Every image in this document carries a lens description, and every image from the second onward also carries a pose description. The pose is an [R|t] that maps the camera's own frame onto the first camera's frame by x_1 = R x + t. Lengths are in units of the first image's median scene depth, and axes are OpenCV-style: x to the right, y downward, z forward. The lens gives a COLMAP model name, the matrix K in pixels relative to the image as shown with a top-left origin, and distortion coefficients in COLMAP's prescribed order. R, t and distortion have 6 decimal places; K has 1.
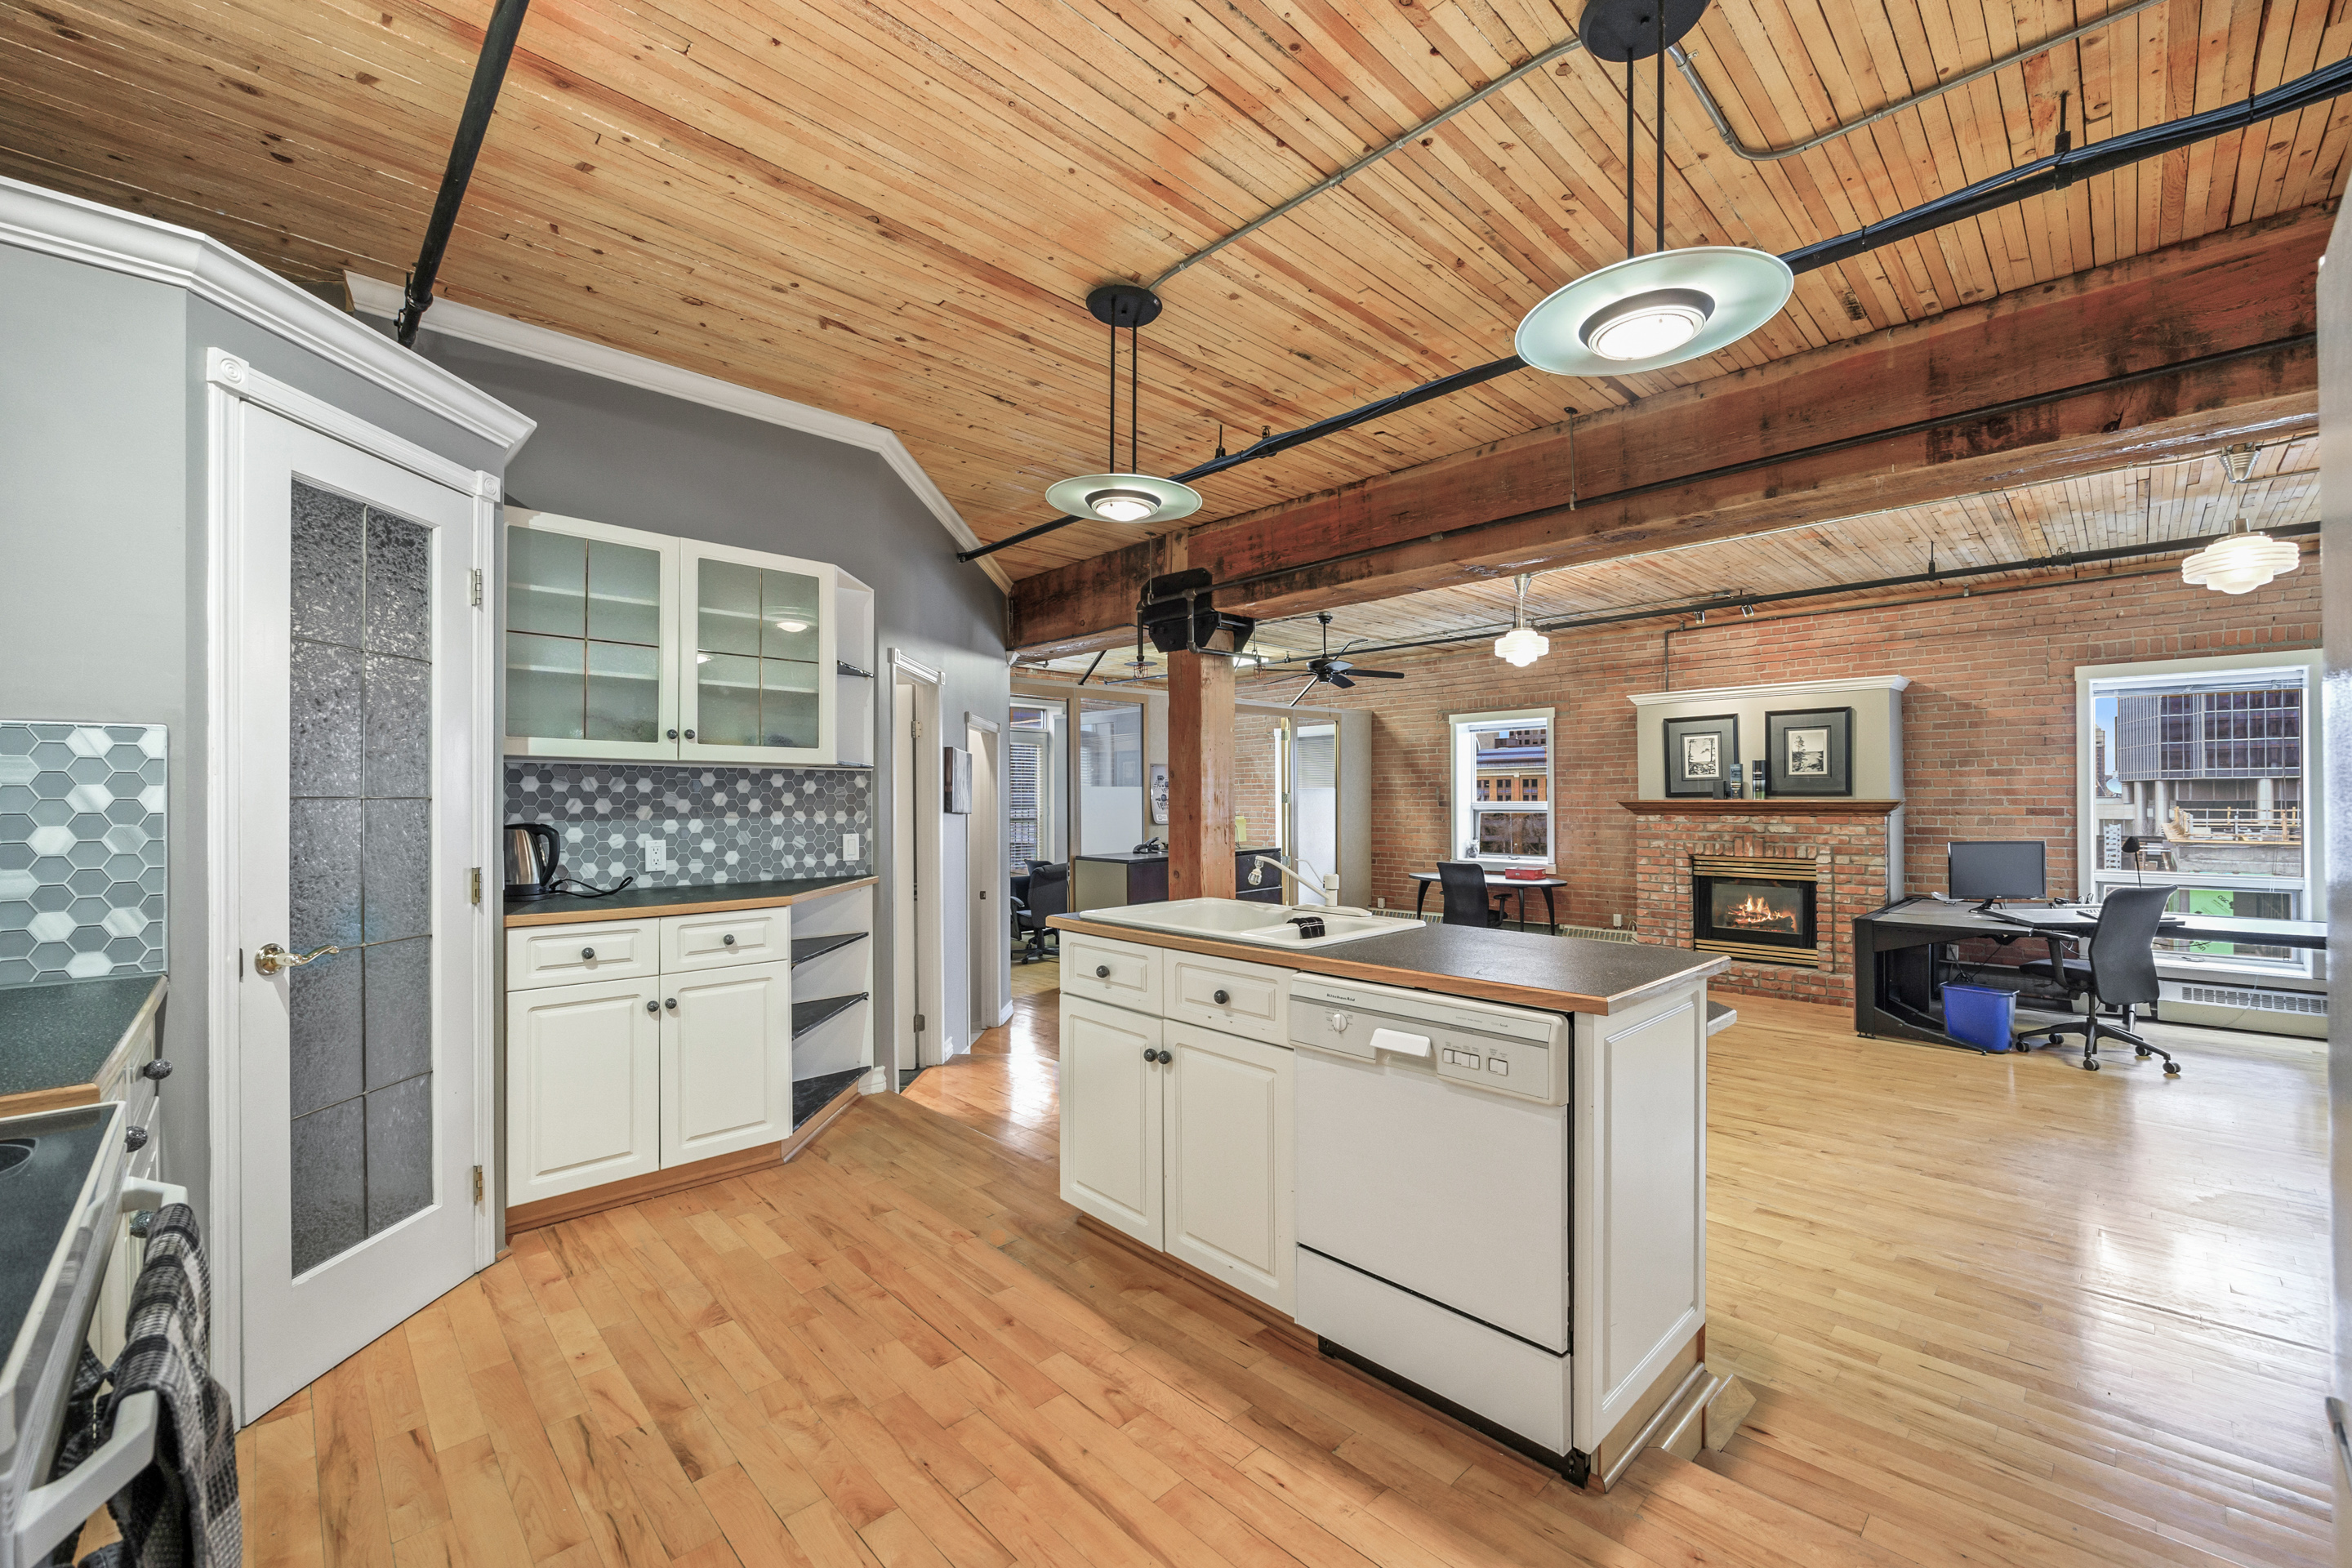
lens RADIAL K [[951.3, 0, 1168.2], [0, 951.3, 796.4], [0, 0, 1]] dist [-0.007754, 0.001171]
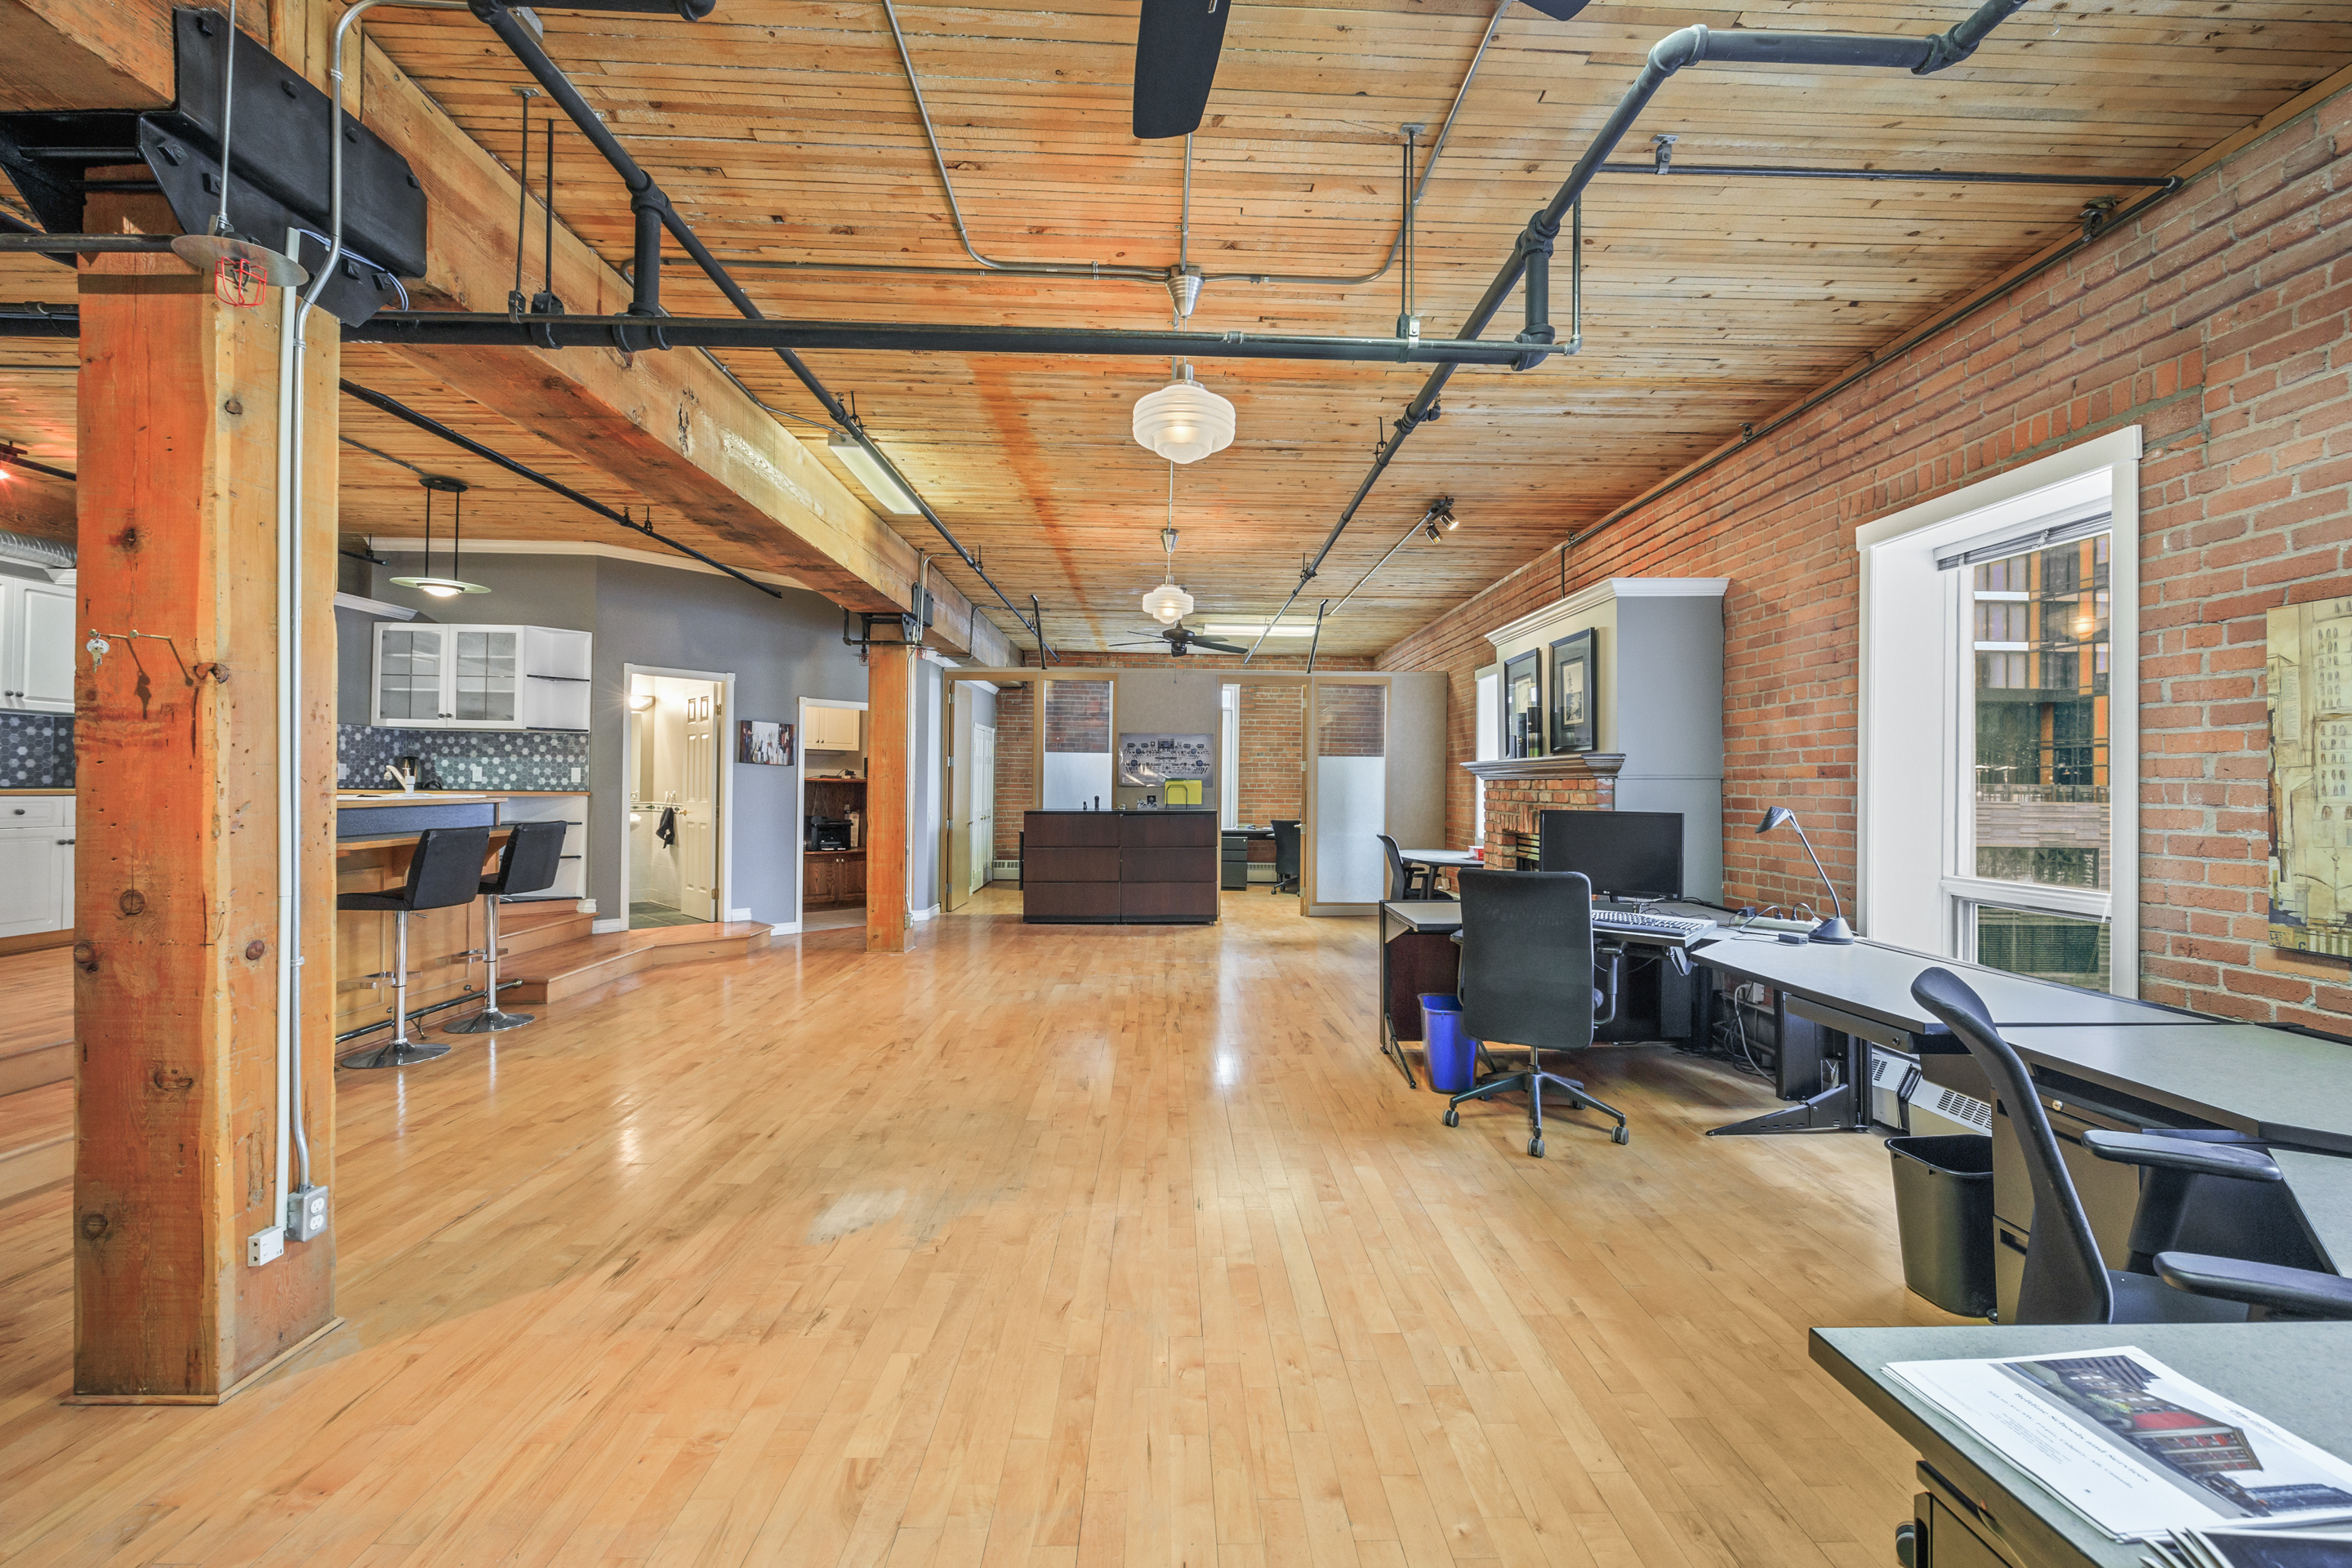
lens RADIAL K [[951.3, 0, 1176.3], [0, 951.3, 780.9], [0, 0, 1]] dist [-0.007754, 0.001171]
pose [[0.735592, 0.010894, -0.677337, 0.972225], [-0.014238, 0.999898, 0.000619, 0.026071], [0.677275, 0.009188, 0.735672, 0.249774]]
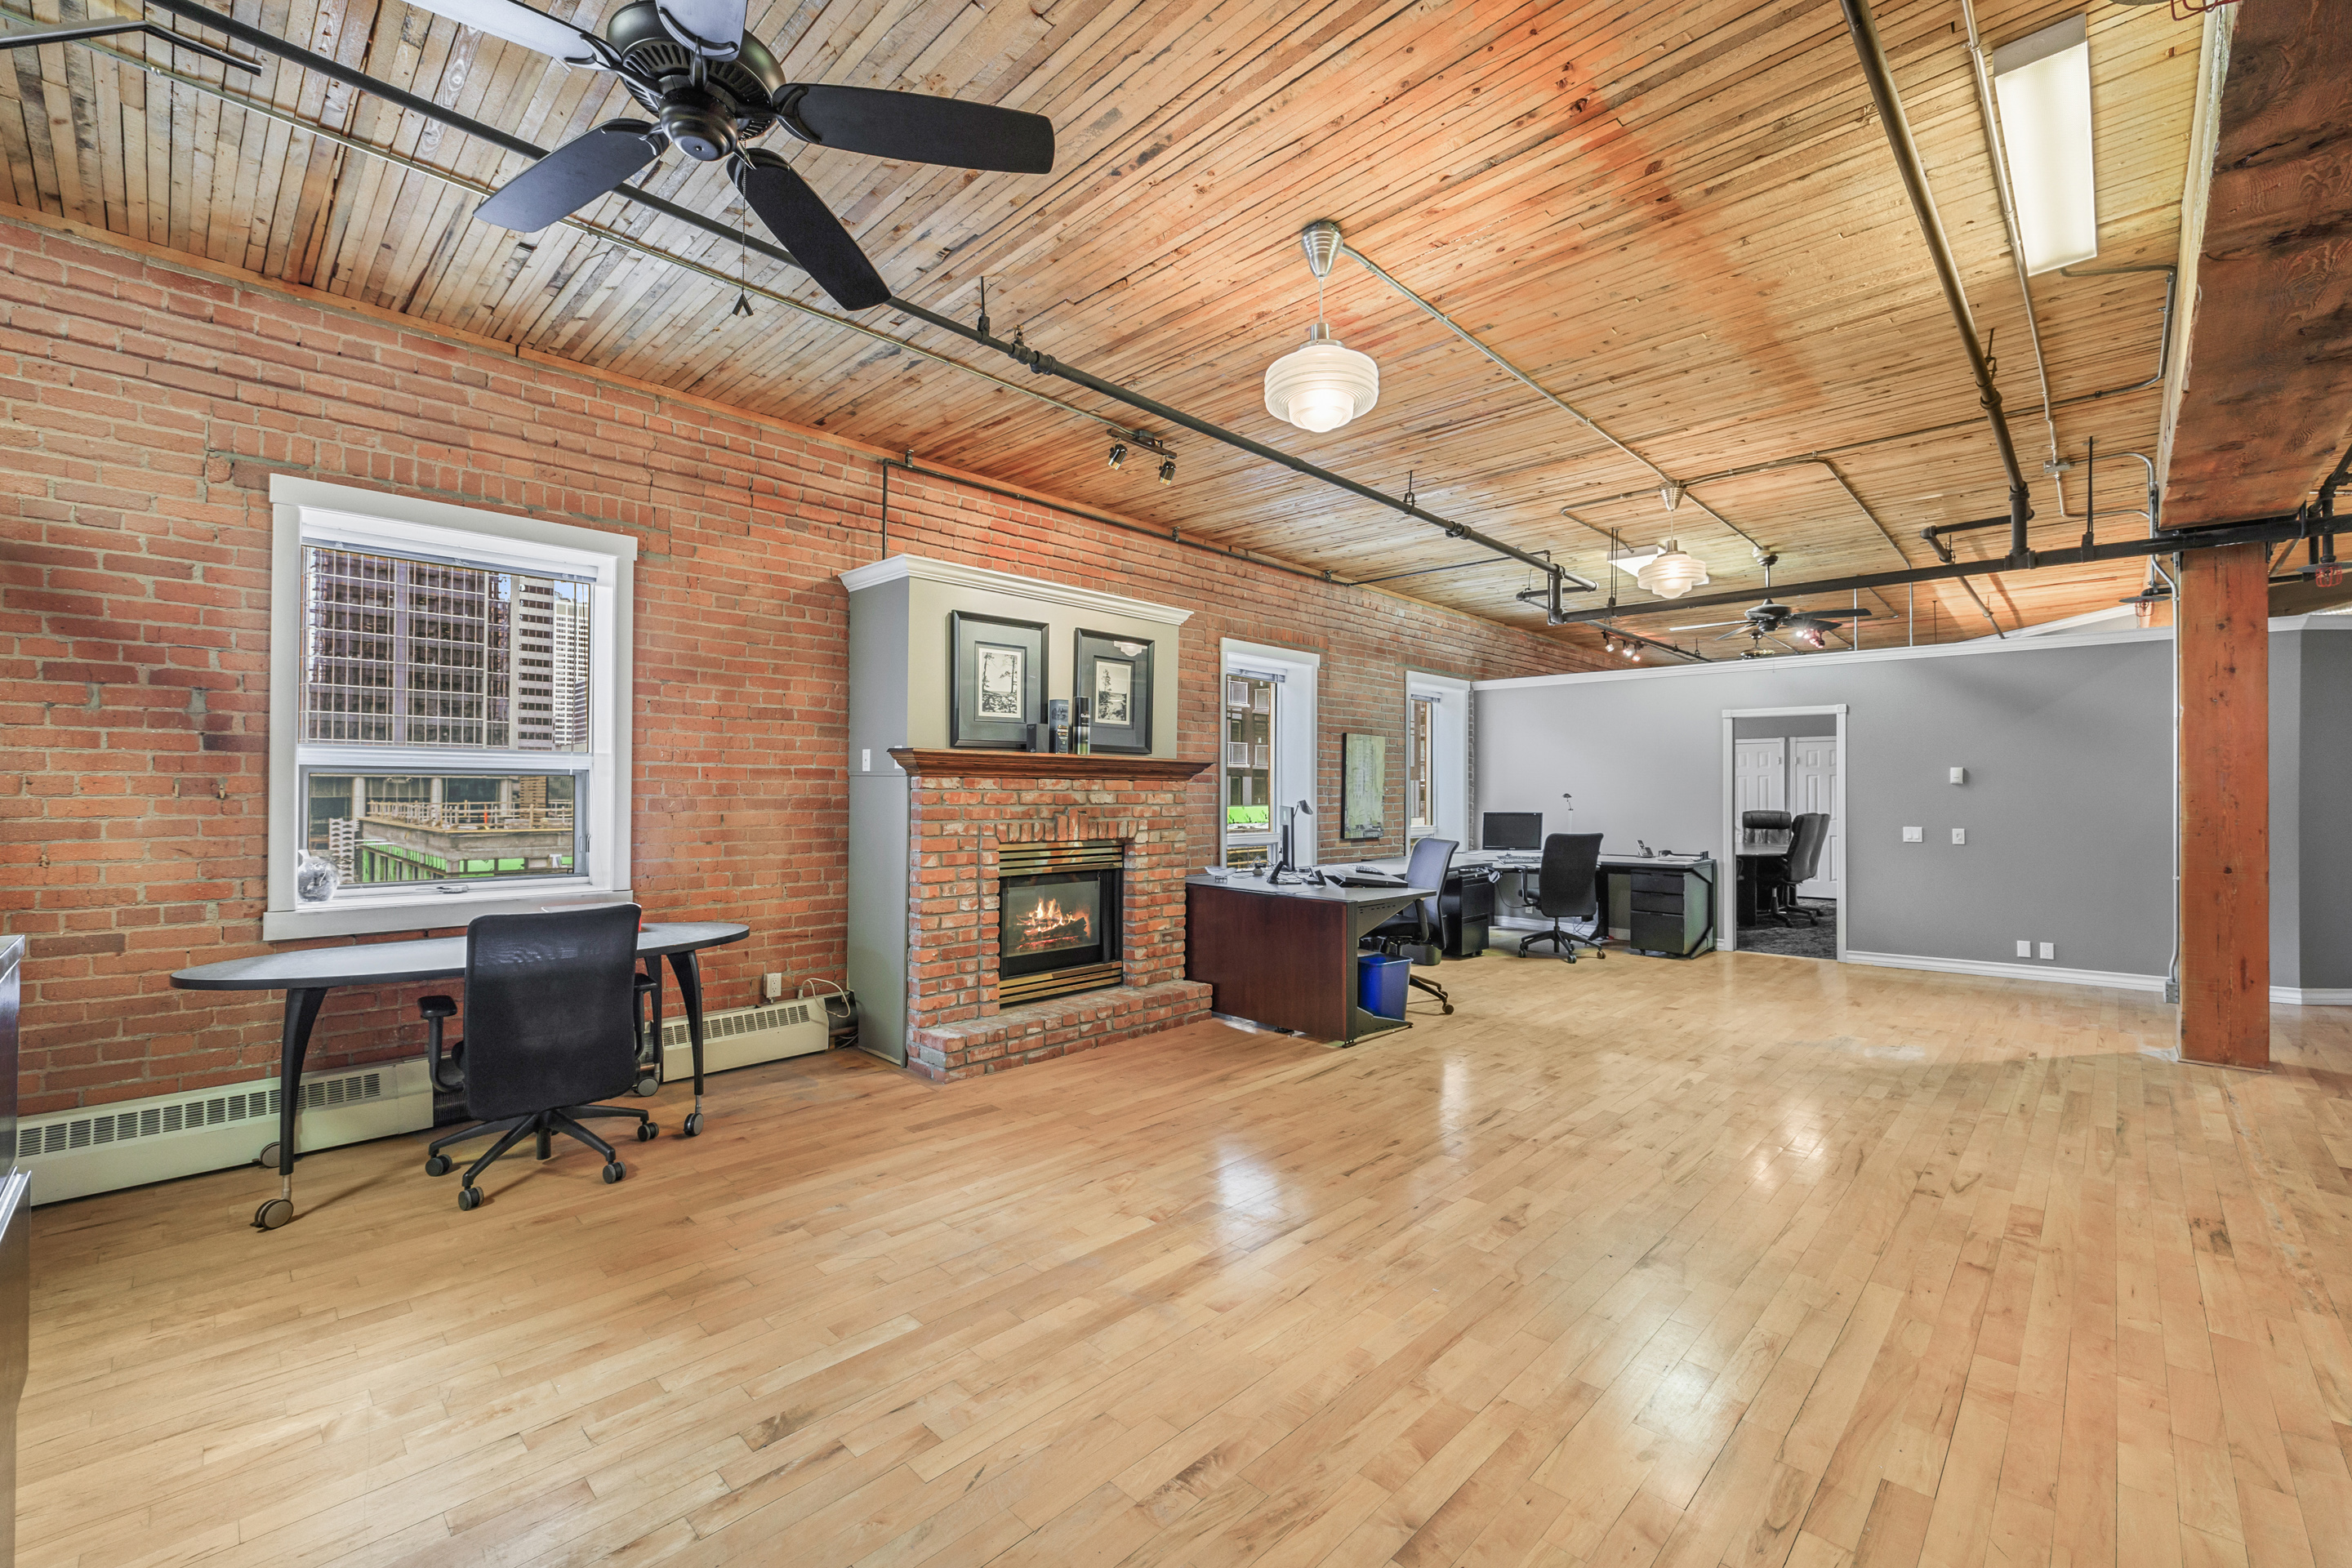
lens RADIAL K [[951.3, 0, 1210.9], [0, 951.3, 789.6], [0, 0, 1]] dist [-0.007754, 0.001171]
pose [[-0.054219, 0.012760, 0.998448, -0.066822], [-0.003900, 0.999908, -0.012991, 0.037965], [-0.998521, -0.004598, -0.054164, 0.986340]]
